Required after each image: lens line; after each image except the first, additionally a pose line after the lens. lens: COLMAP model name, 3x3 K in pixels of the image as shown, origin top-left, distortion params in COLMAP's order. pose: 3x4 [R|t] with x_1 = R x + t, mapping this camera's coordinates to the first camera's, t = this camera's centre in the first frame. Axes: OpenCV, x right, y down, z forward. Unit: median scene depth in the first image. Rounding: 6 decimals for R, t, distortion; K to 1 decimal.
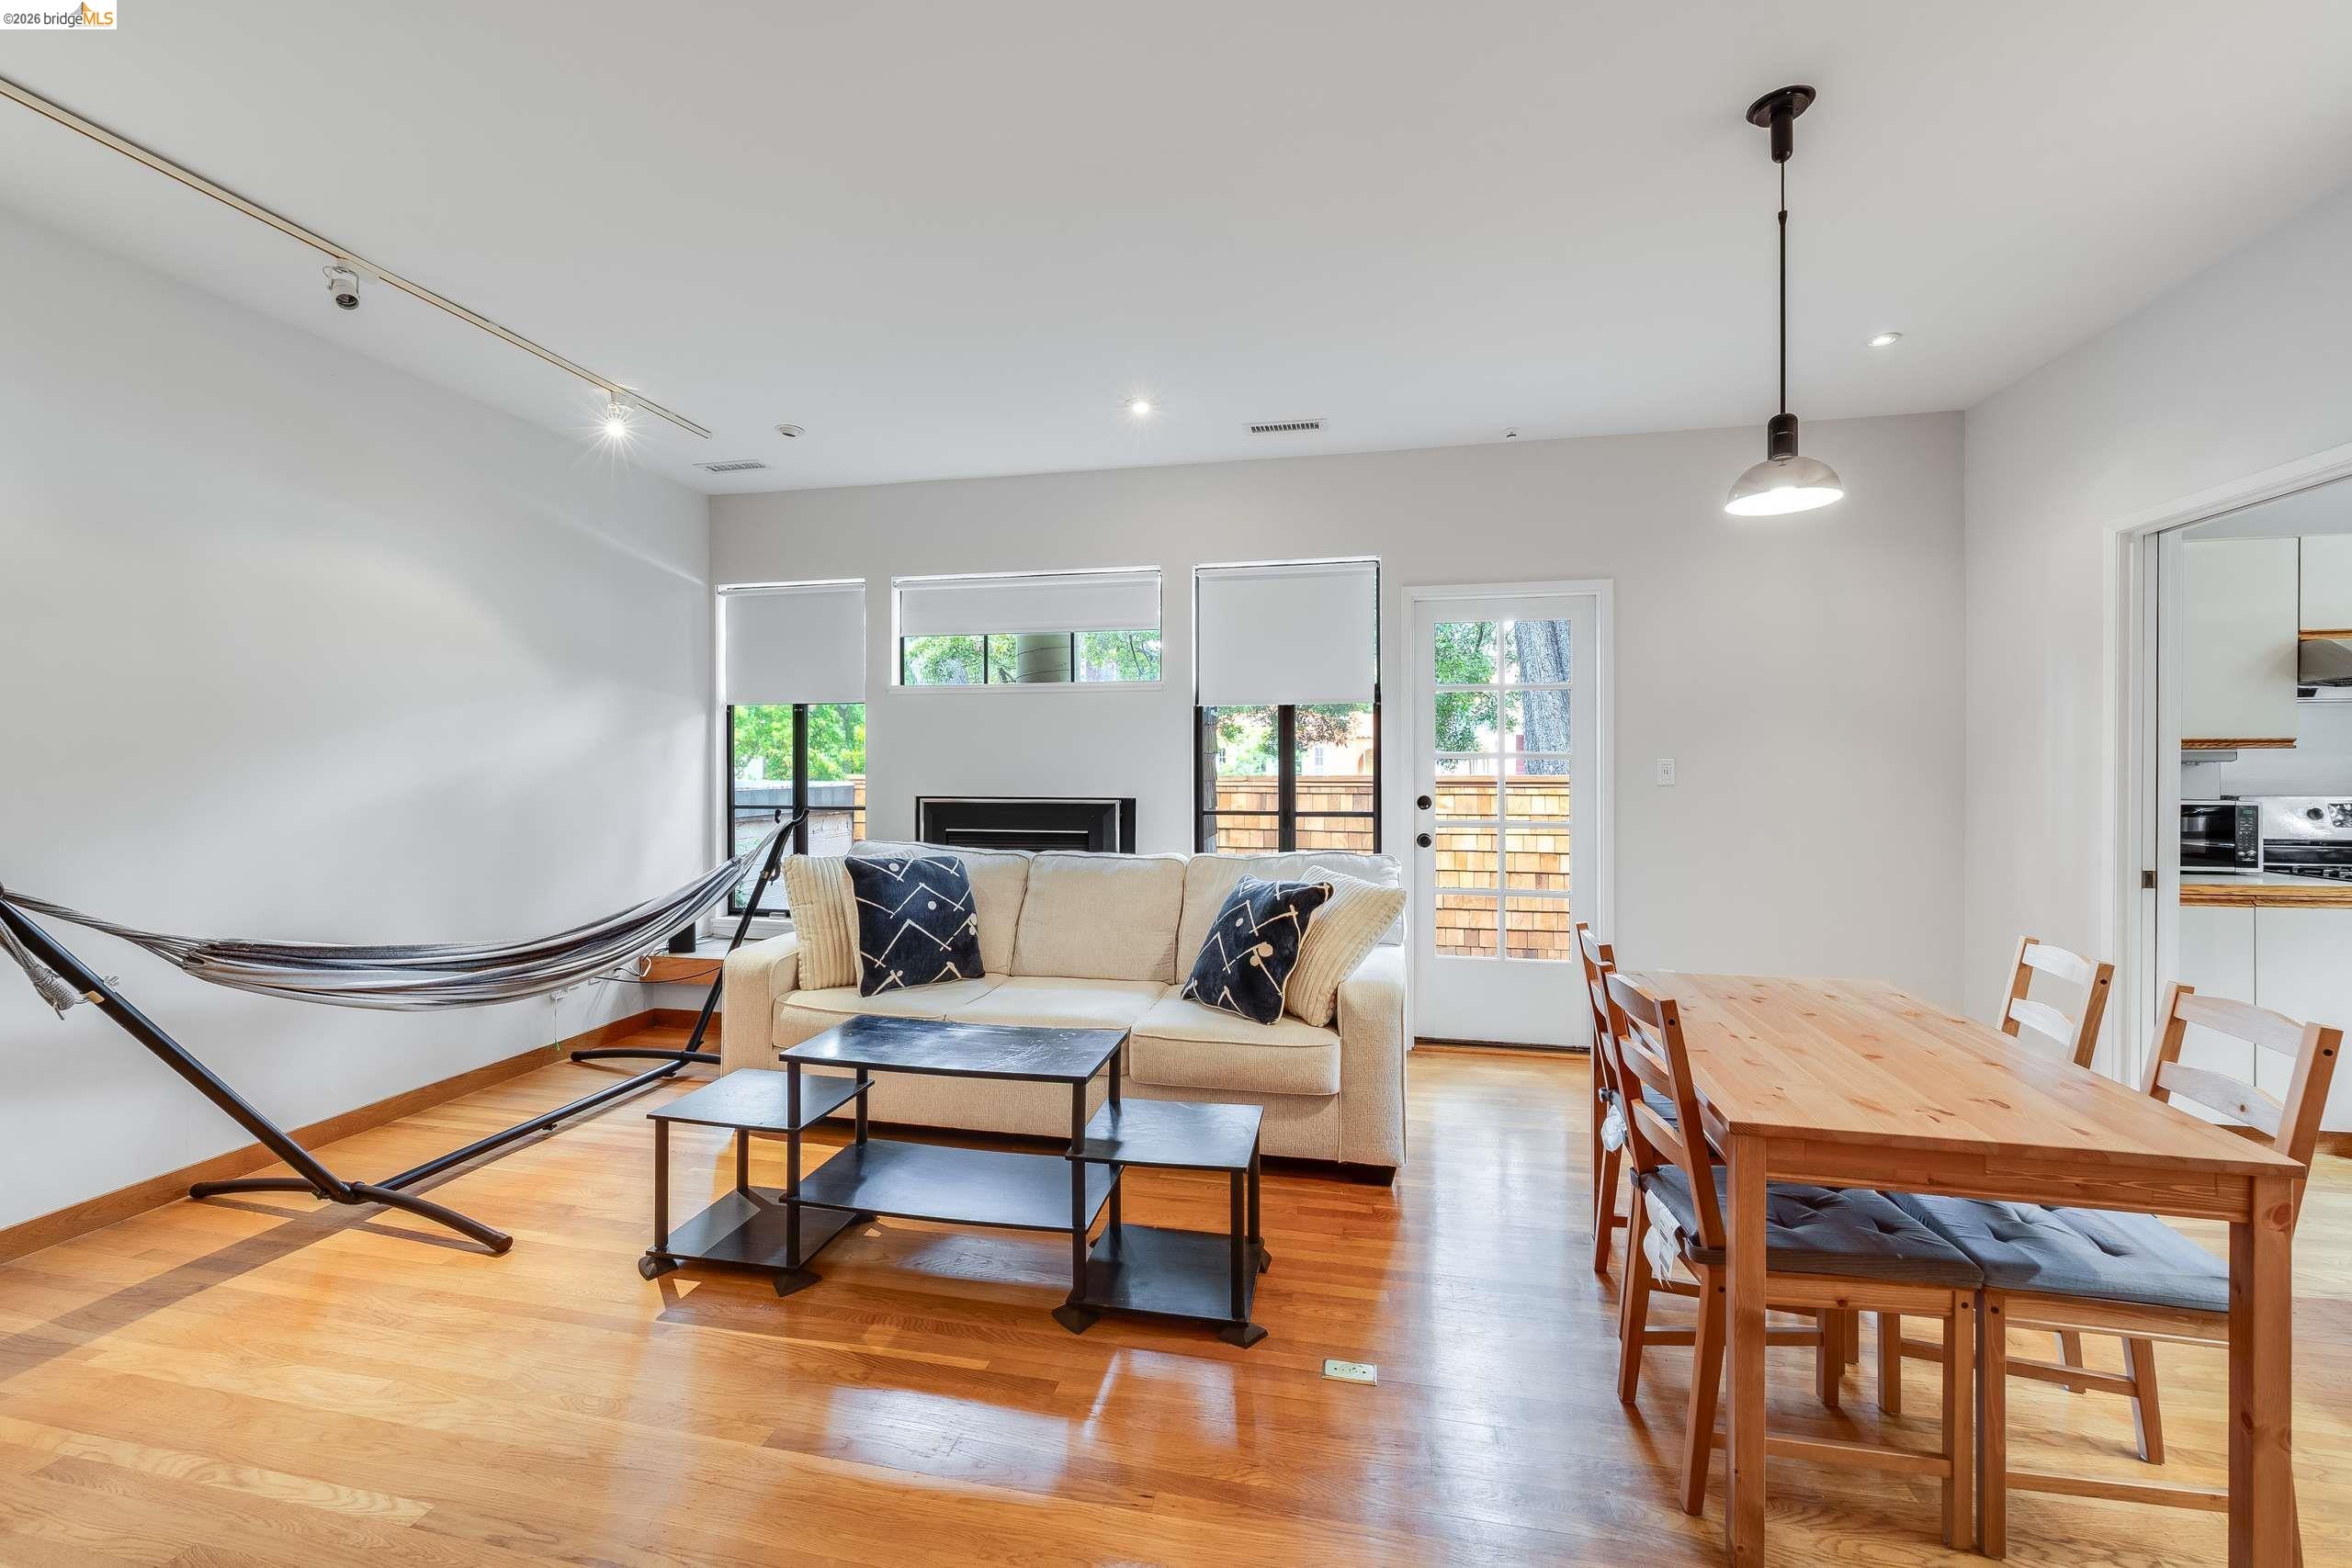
lens RADIAL K [[964.0, 0, 1159.4], [0, 964.0, 767.7], [0, 0, 1]] dist [-0.001823, -0.000417]
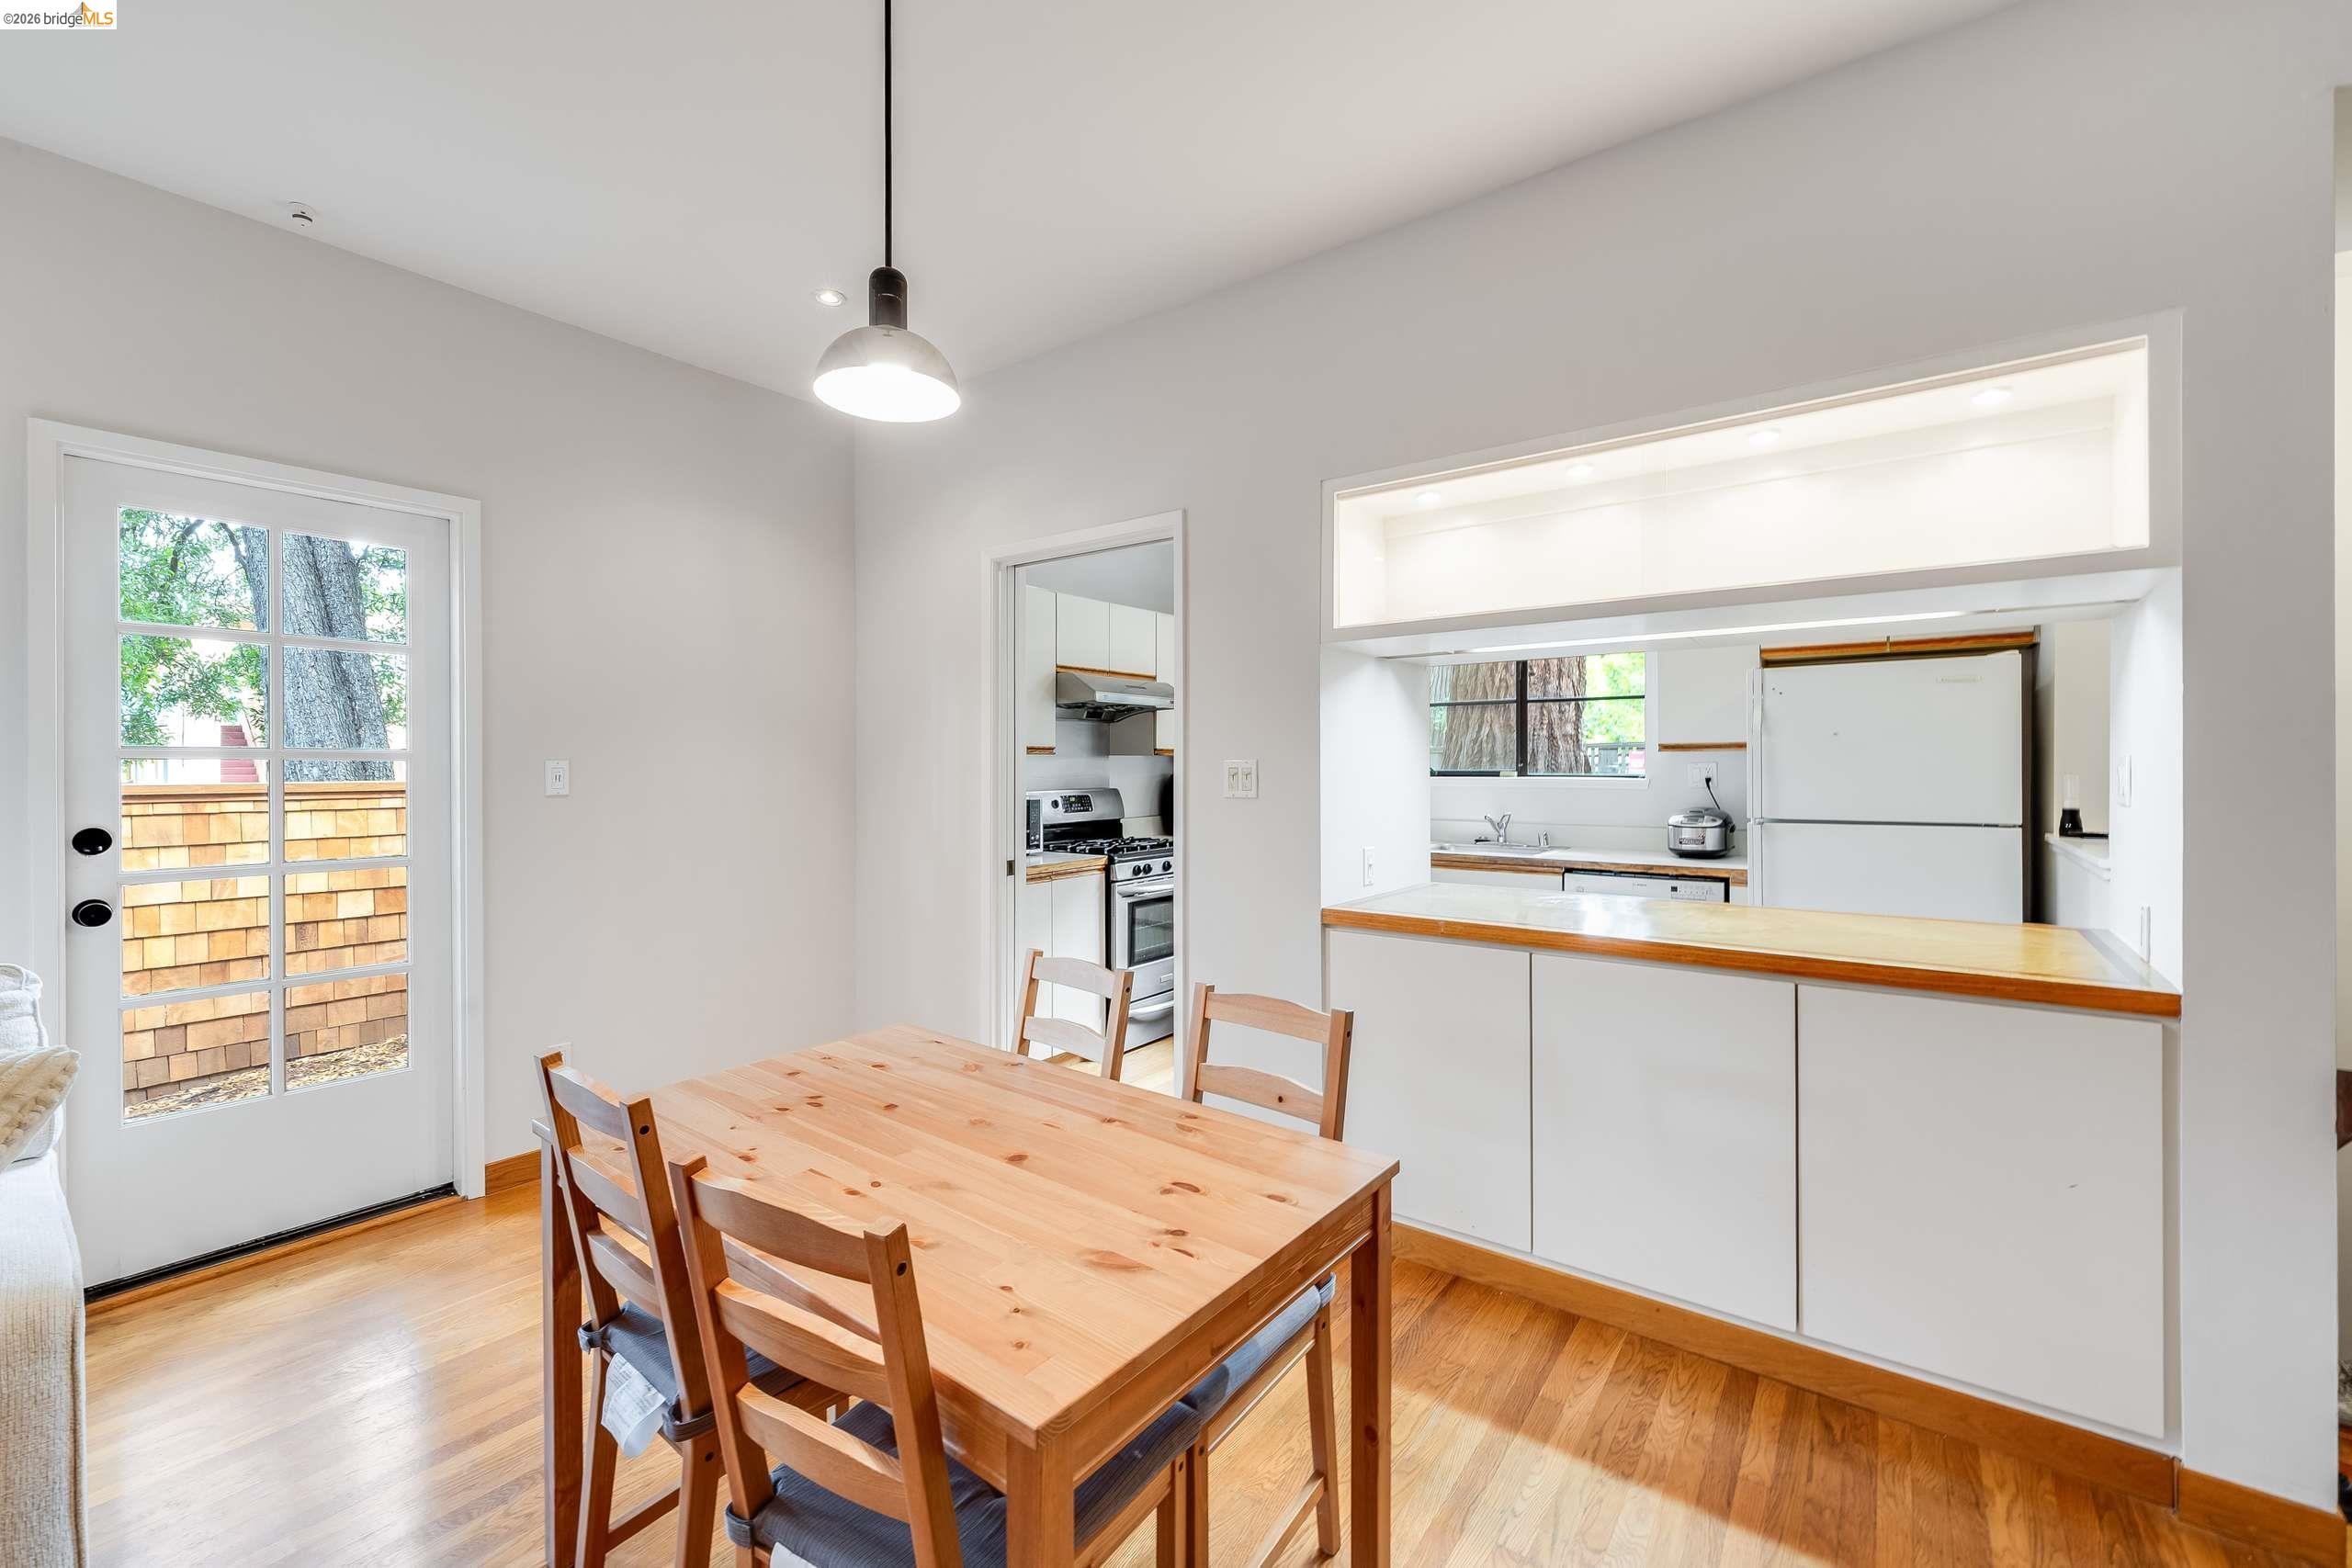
lens RADIAL K [[964.0, 0, 1159.4], [0, 964.0, 767.7], [0, 0, 1]] dist [-0.001823, -0.000417]
pose [[0.422685, -0.002412, 0.906274, 0.058072], [0.003066, 0.999995, 0.001231, -0.003587], [-0.906272, 0.002258, 0.422690, 0.317670]]
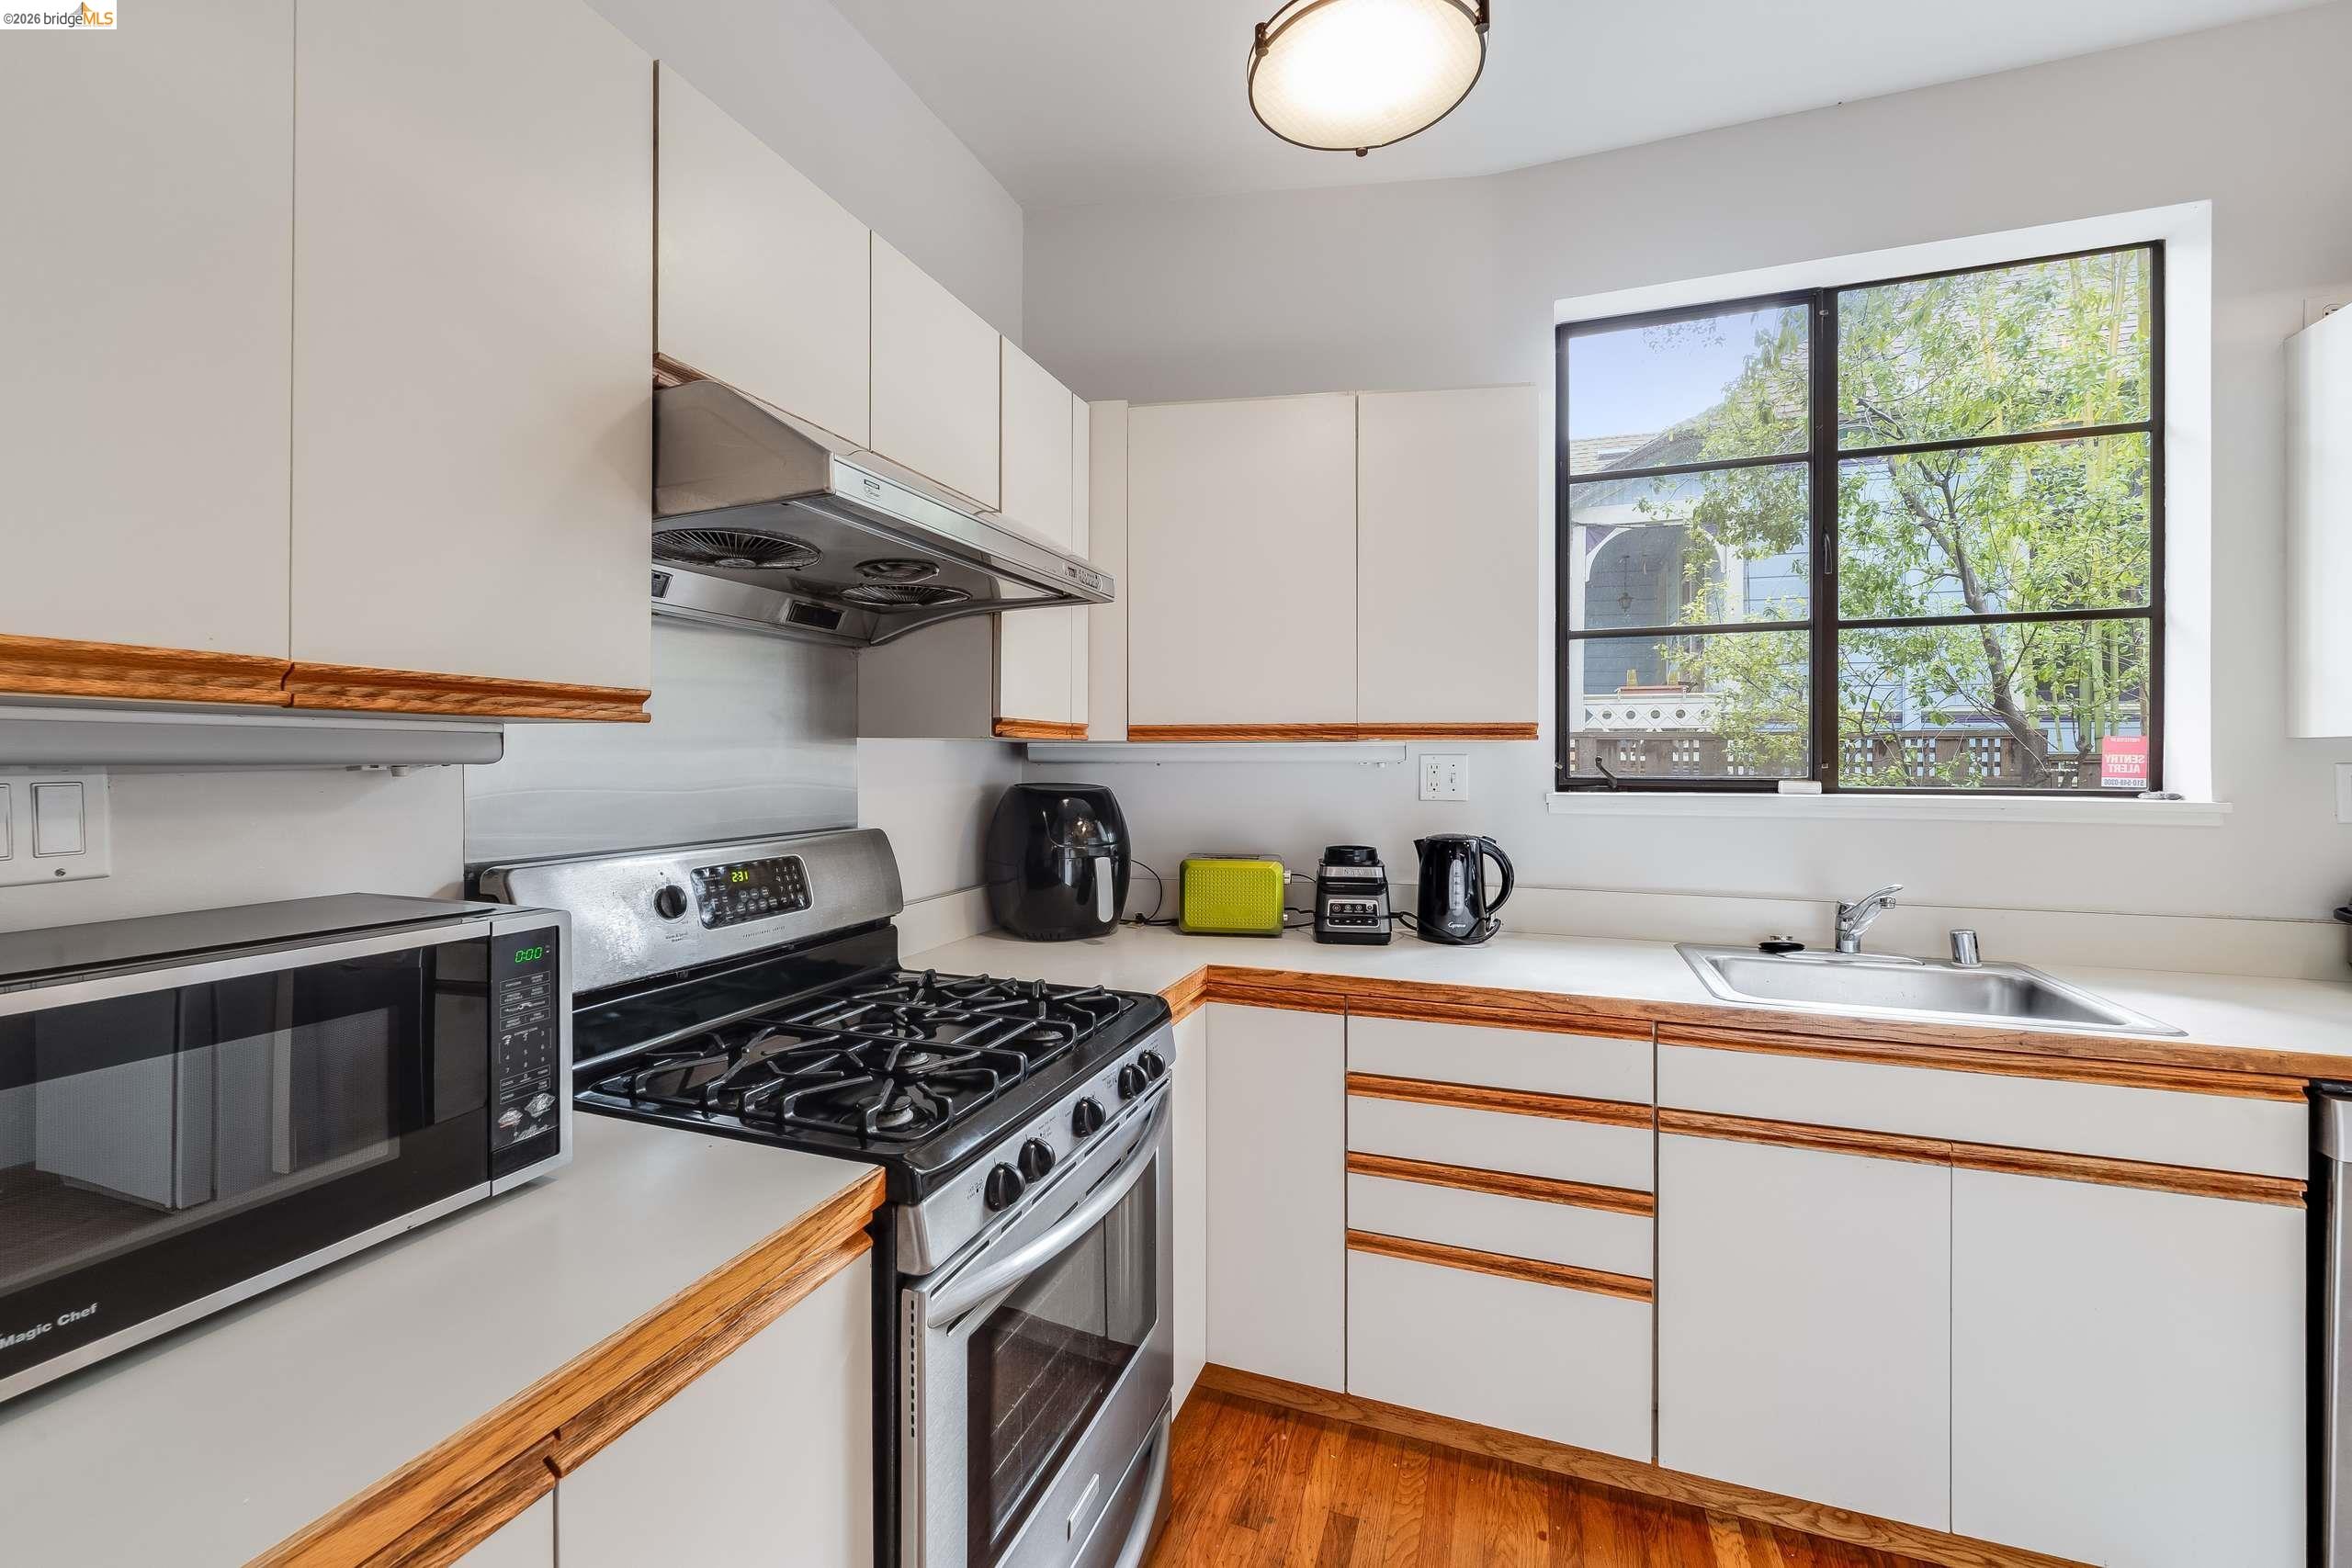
lens RADIAL K [[961.5, 0, 1162.2], [0, 961.5, 767.9], [0, 0, 1]] dist [0.004274, -0.000276]
pose [[0.147139, -0.006295, 0.989096, 0.887110], [0.001345, 0.999980, 0.006164, -0.007390], [-0.989115, 0.000423, 0.147145, 0.780358]]
